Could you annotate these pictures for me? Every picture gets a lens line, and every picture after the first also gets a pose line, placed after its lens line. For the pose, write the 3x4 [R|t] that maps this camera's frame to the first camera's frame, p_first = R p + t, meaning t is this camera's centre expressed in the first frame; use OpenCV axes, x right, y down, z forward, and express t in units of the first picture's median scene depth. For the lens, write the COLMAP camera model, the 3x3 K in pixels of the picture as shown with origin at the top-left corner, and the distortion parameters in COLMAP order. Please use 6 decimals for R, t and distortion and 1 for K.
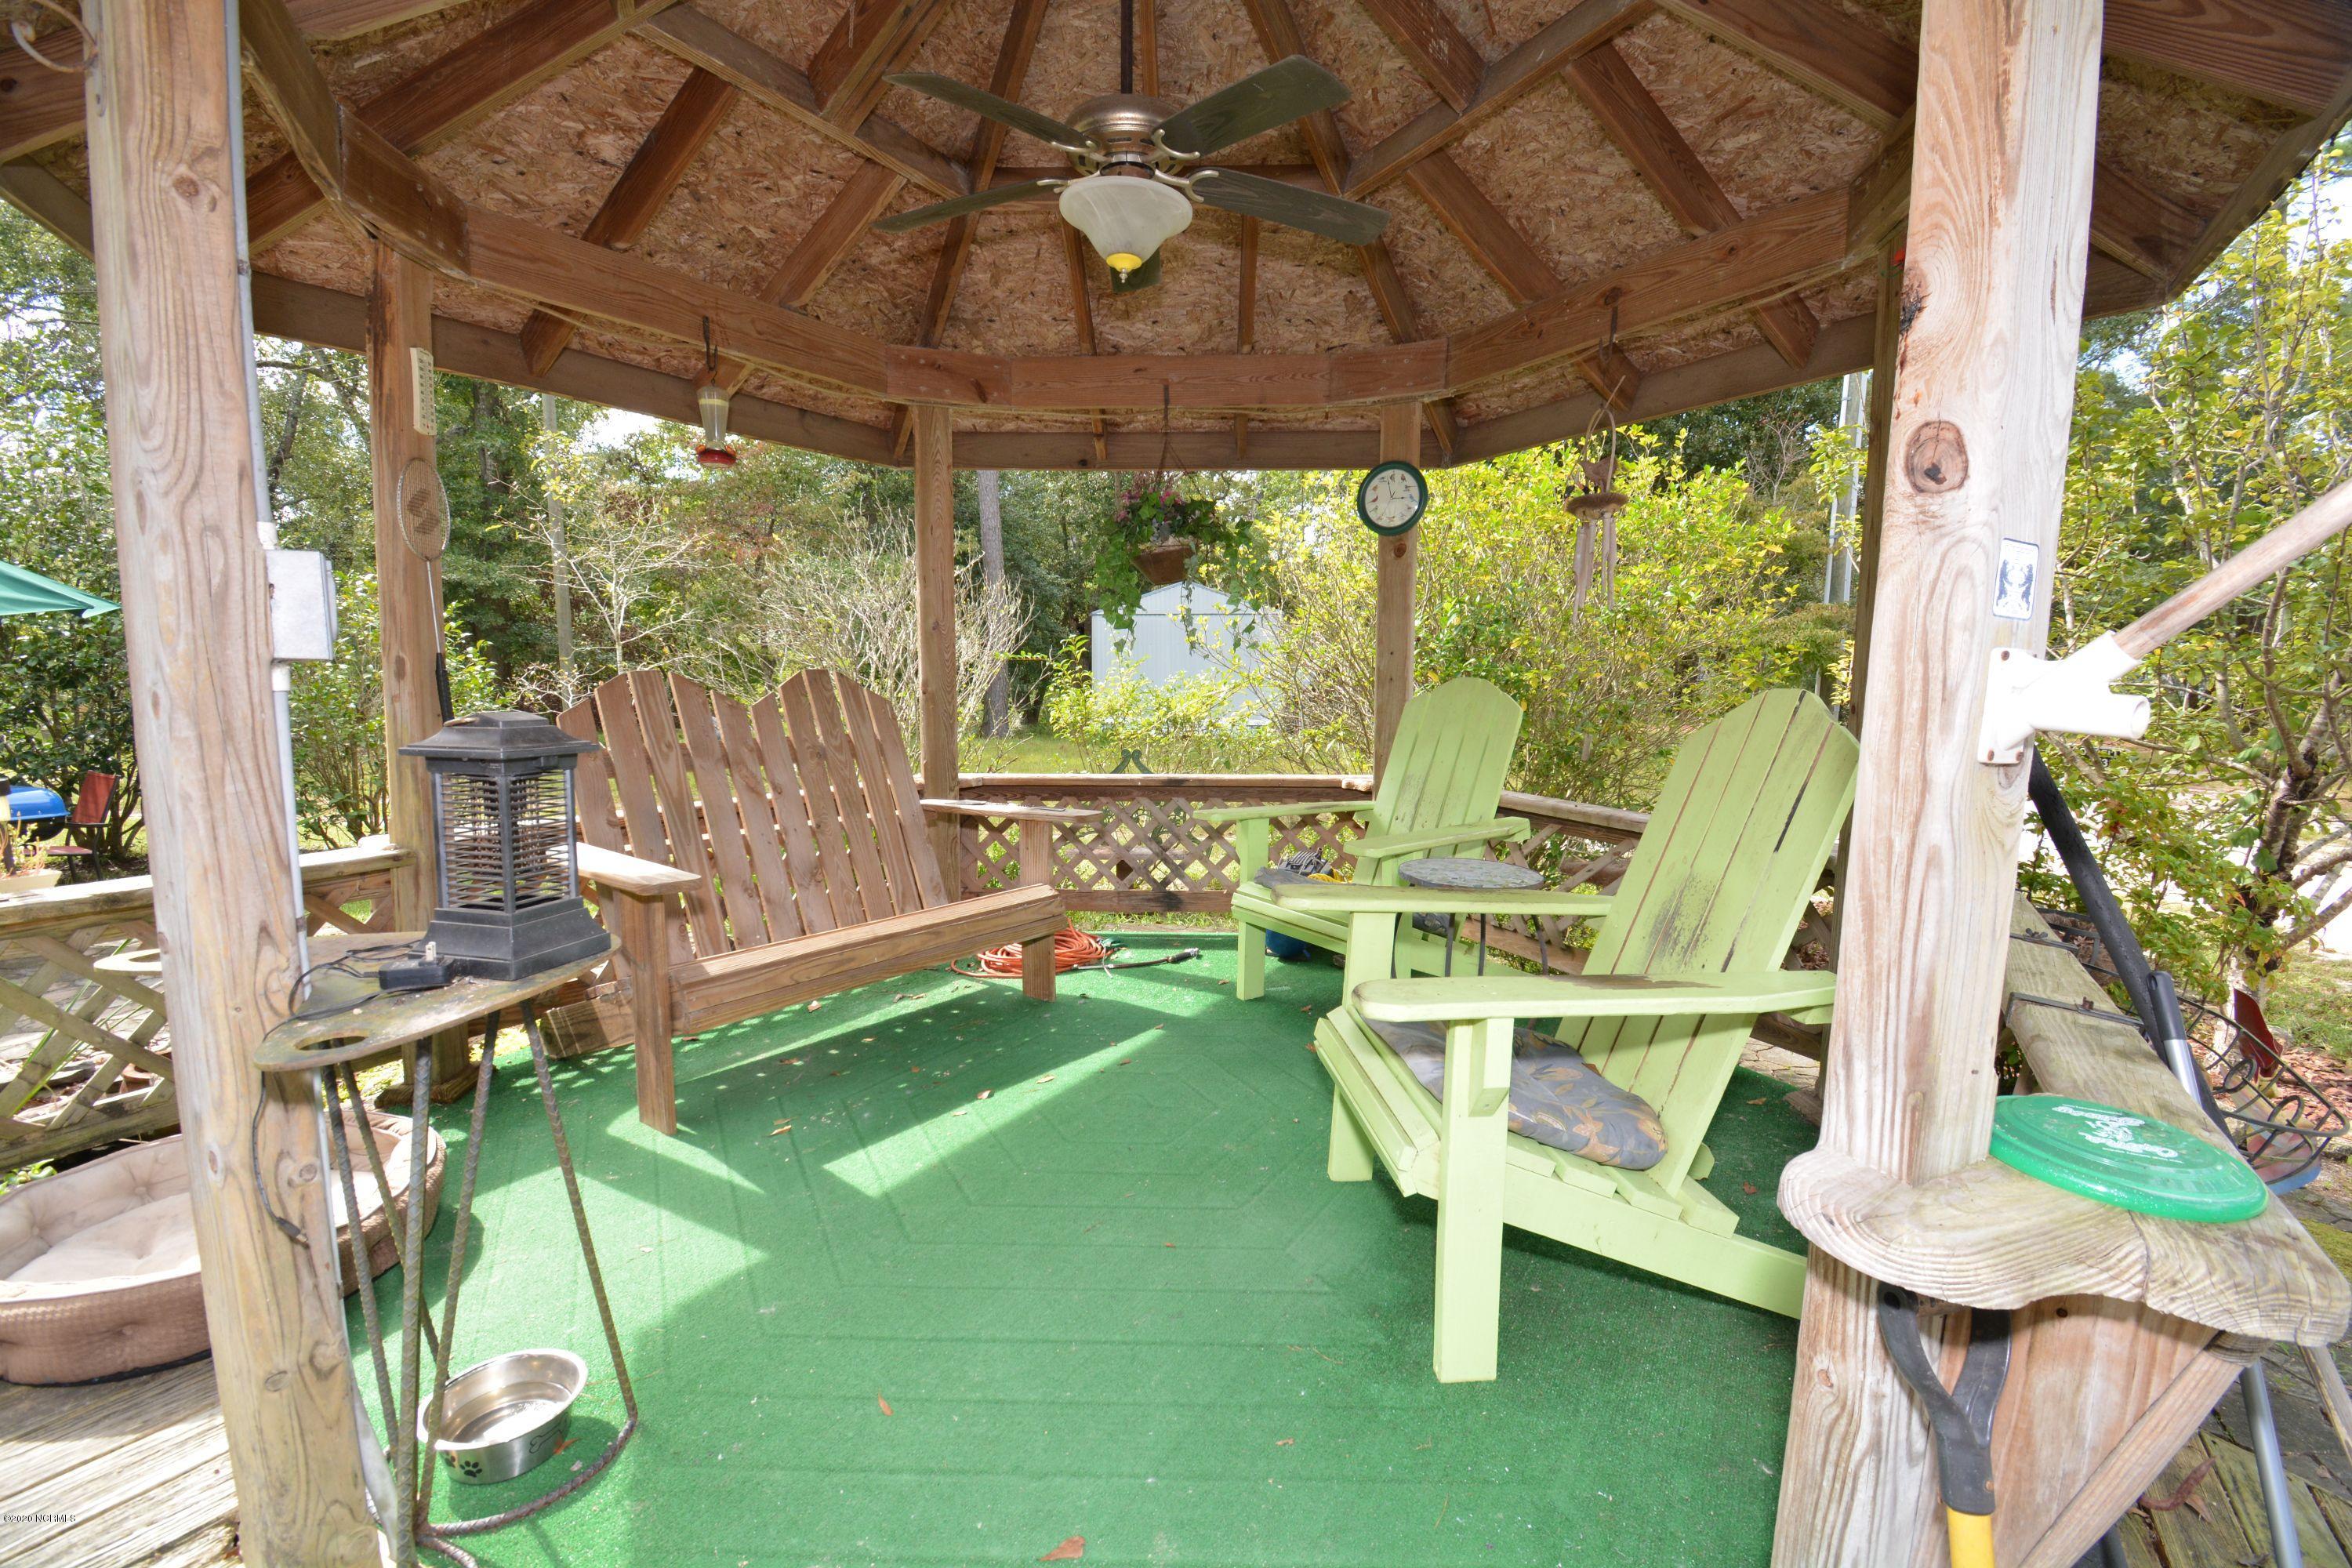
lens RADIAL K [[1034.2, 0, 1181.3], [0, 1034.2, 781.3], [0, 0, 1]] dist [-0.000055, -0.009030]
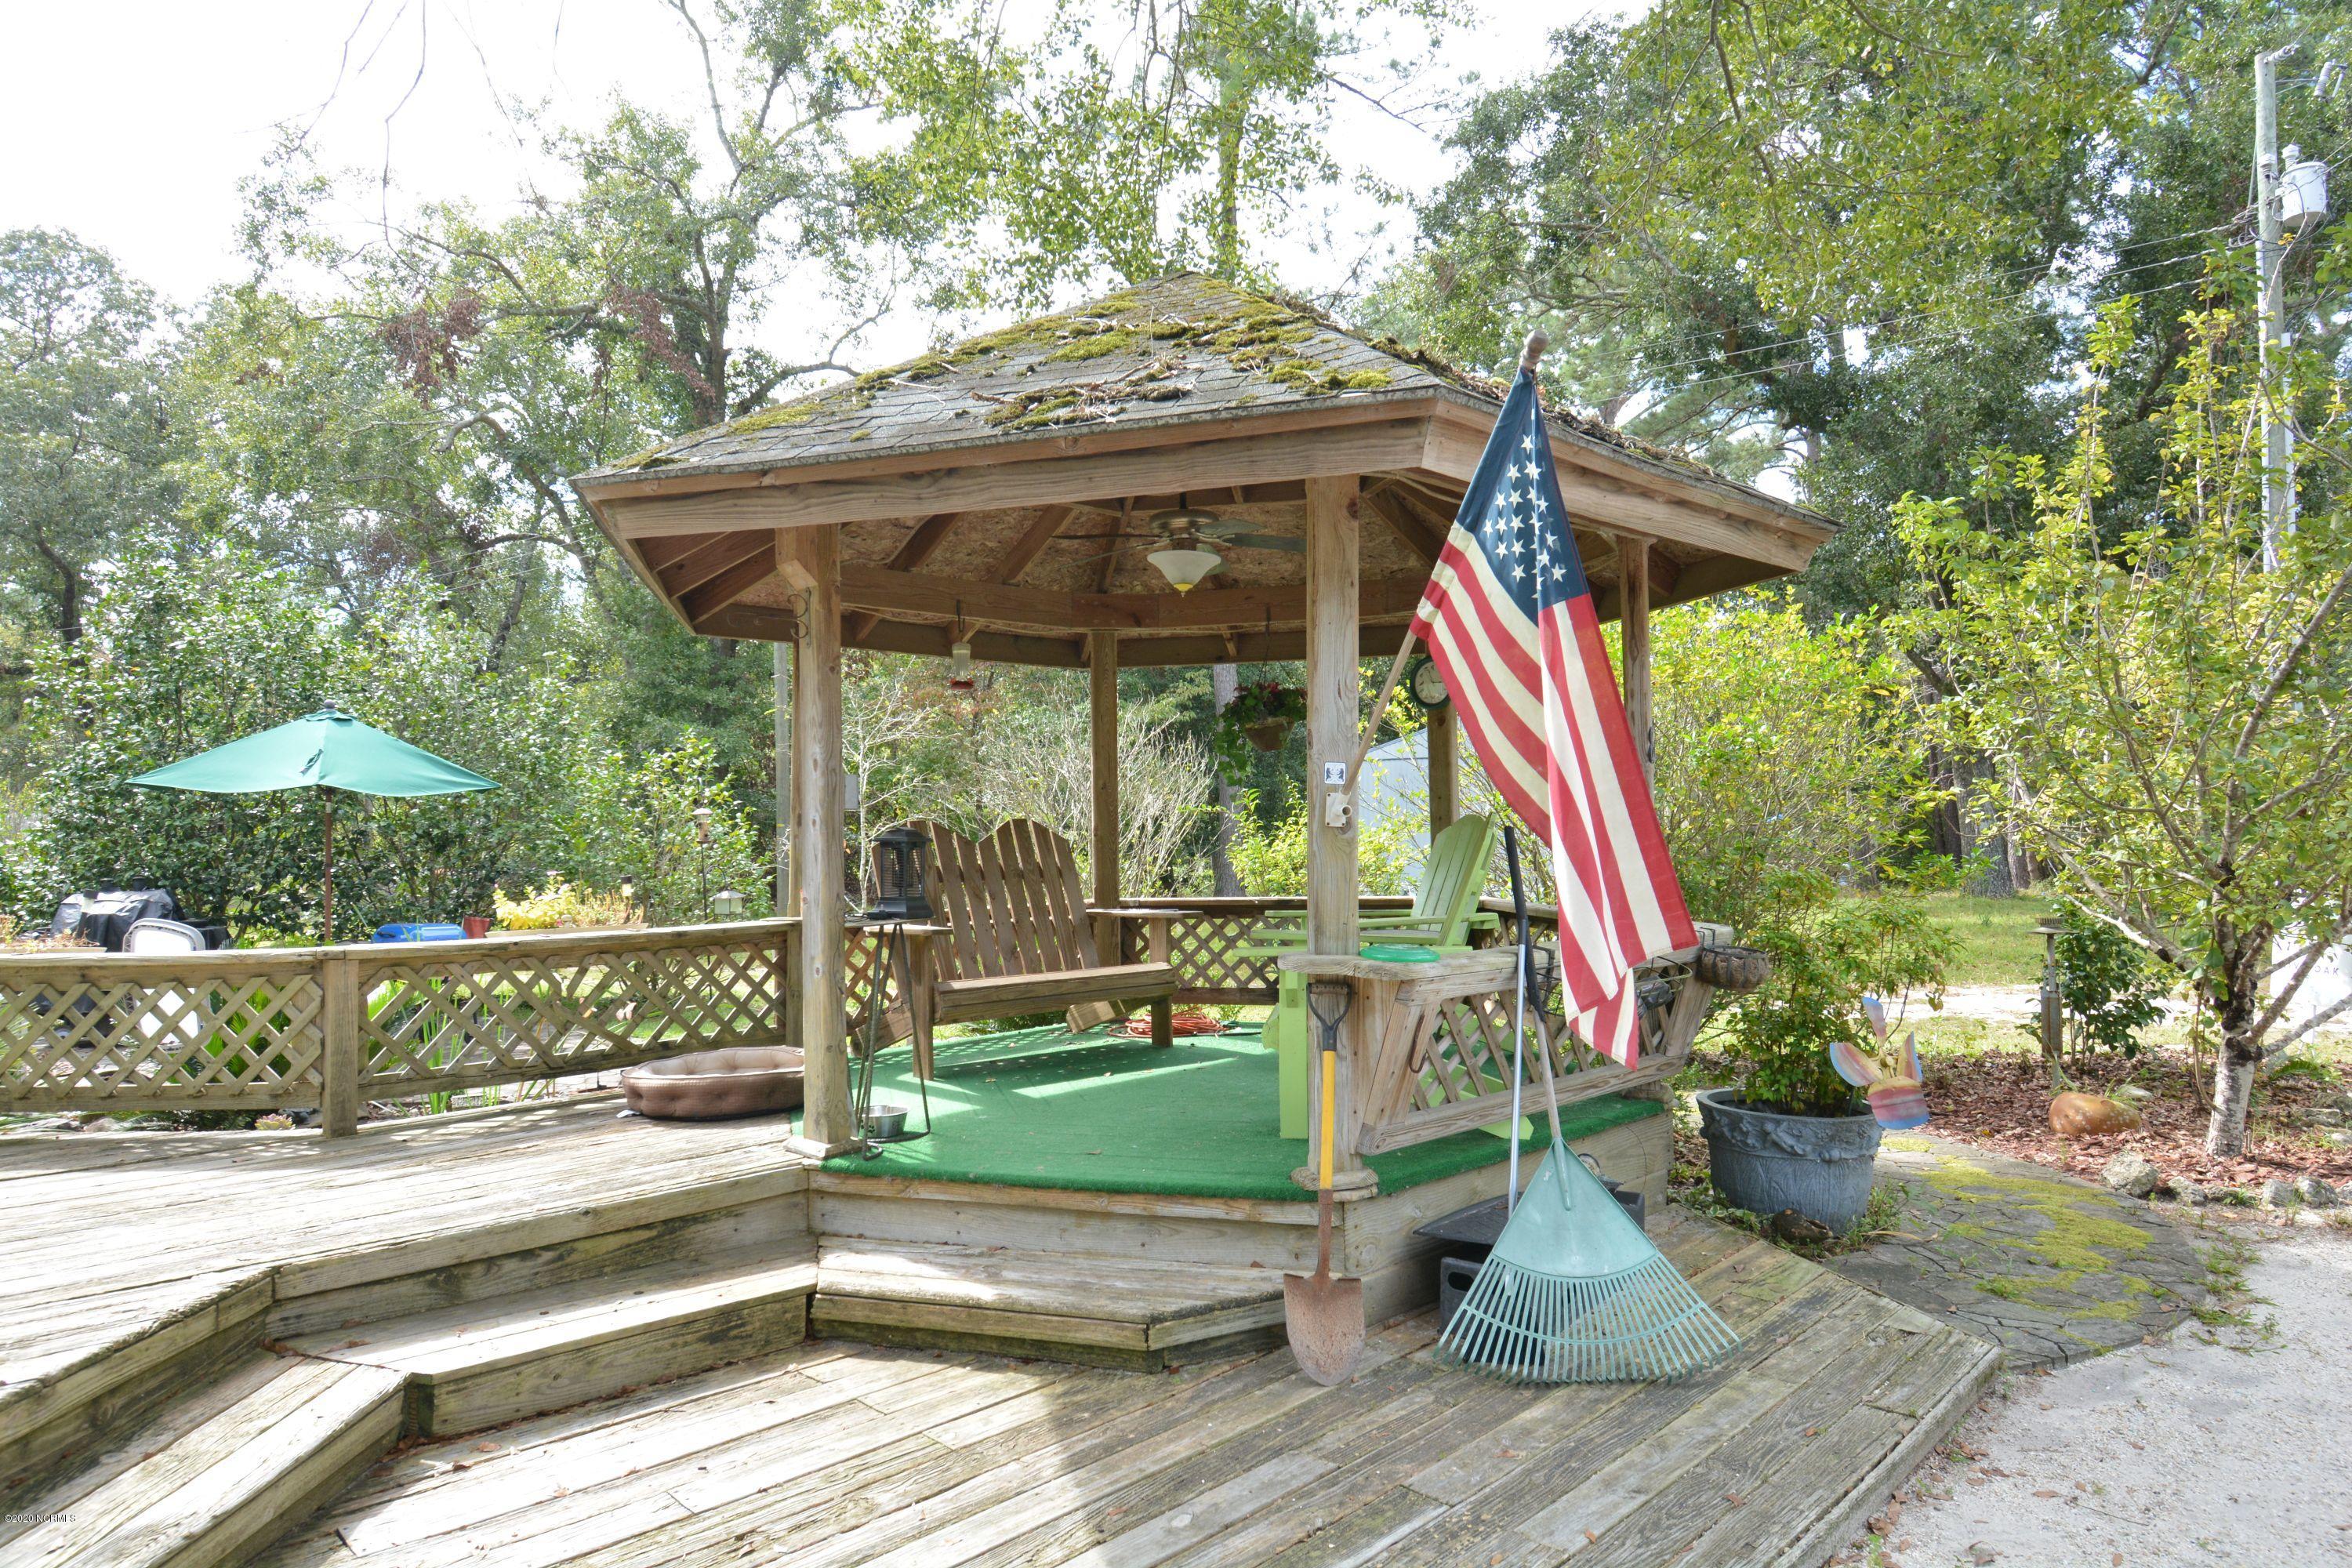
lens RADIAL K [[1430.6, 0, 1172.0], [0, 1430.6, 797.3], [0, 0, 1]] dist [0.006140, -0.001433]
pose [[0.969993, -0.024789, -0.241866, 0.291471], [-0.007315, 0.991363, -0.130943, 0.104631], [0.243023, 0.128783, 0.961434, -0.754262]]
